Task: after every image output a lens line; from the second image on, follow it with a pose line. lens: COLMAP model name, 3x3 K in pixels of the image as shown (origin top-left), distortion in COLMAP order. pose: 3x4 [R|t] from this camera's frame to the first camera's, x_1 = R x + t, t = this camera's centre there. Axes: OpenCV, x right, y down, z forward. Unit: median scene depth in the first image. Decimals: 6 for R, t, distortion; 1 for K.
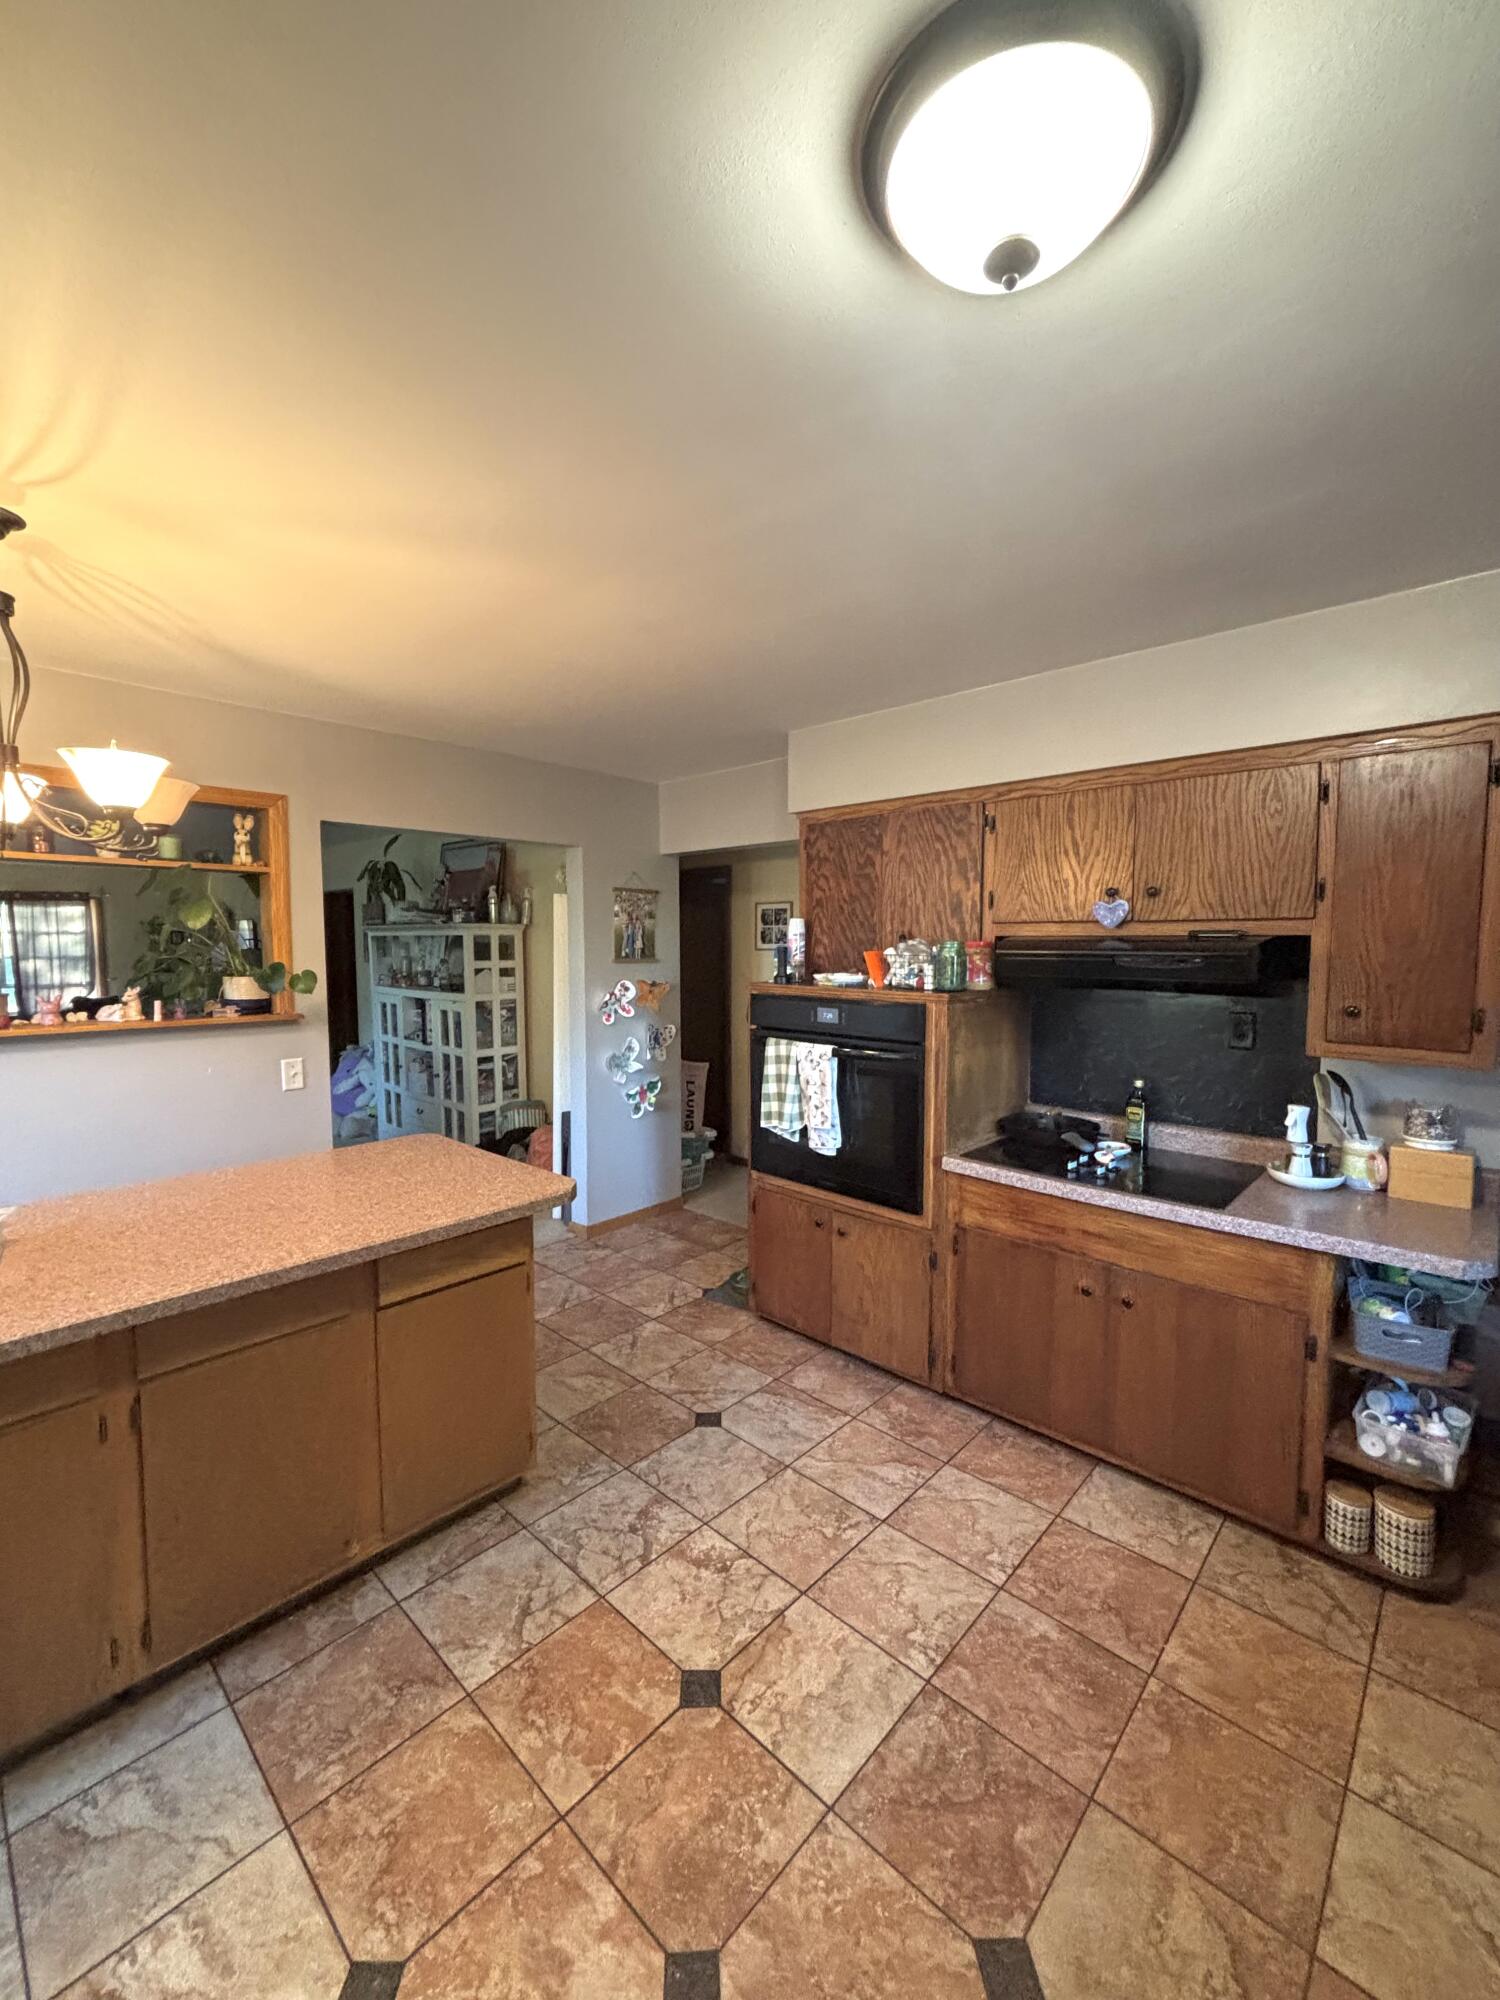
lens RADIAL K [[804.6, 0, 751.6], [0, 804.6, 1001.8], [0, 0, 1]] dist [-0.011703, 0.004792]
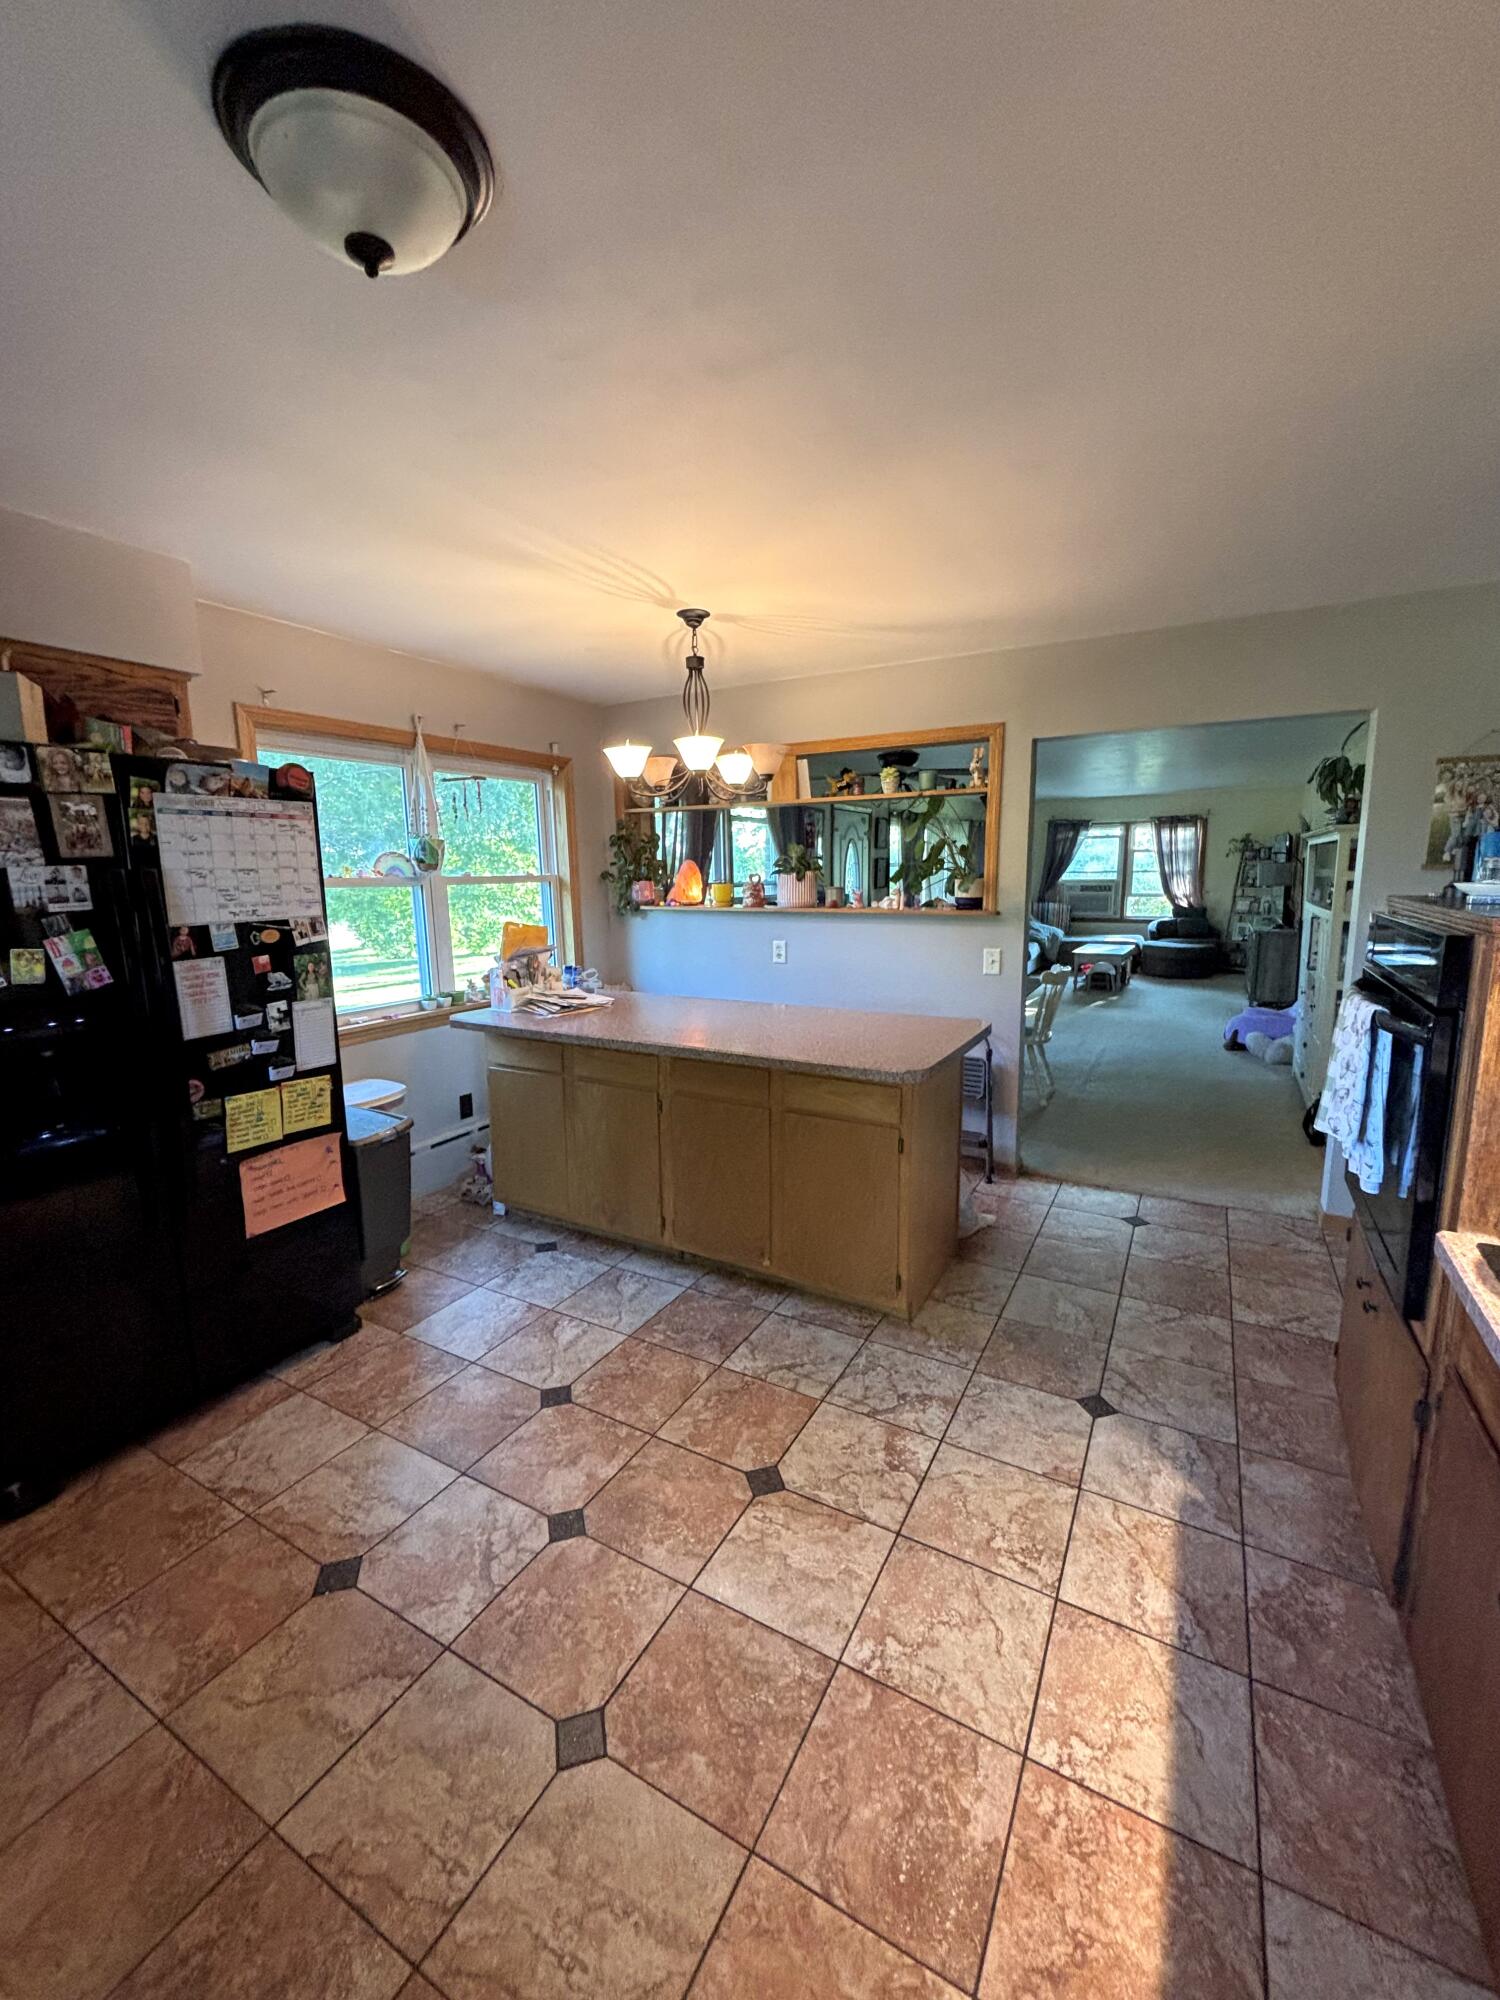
lens RADIAL K [[804.6, 0, 751.6], [0, 804.6, 1001.8], [0, 0, 1]] dist [-0.011703, 0.004792]
pose [[0.238162, 0.152785, -0.959133, 0.809515], [-0.057187, 0.988042, 0.143190, -0.003027], [0.969540, 0.020747, 0.244052, 0.575973]]
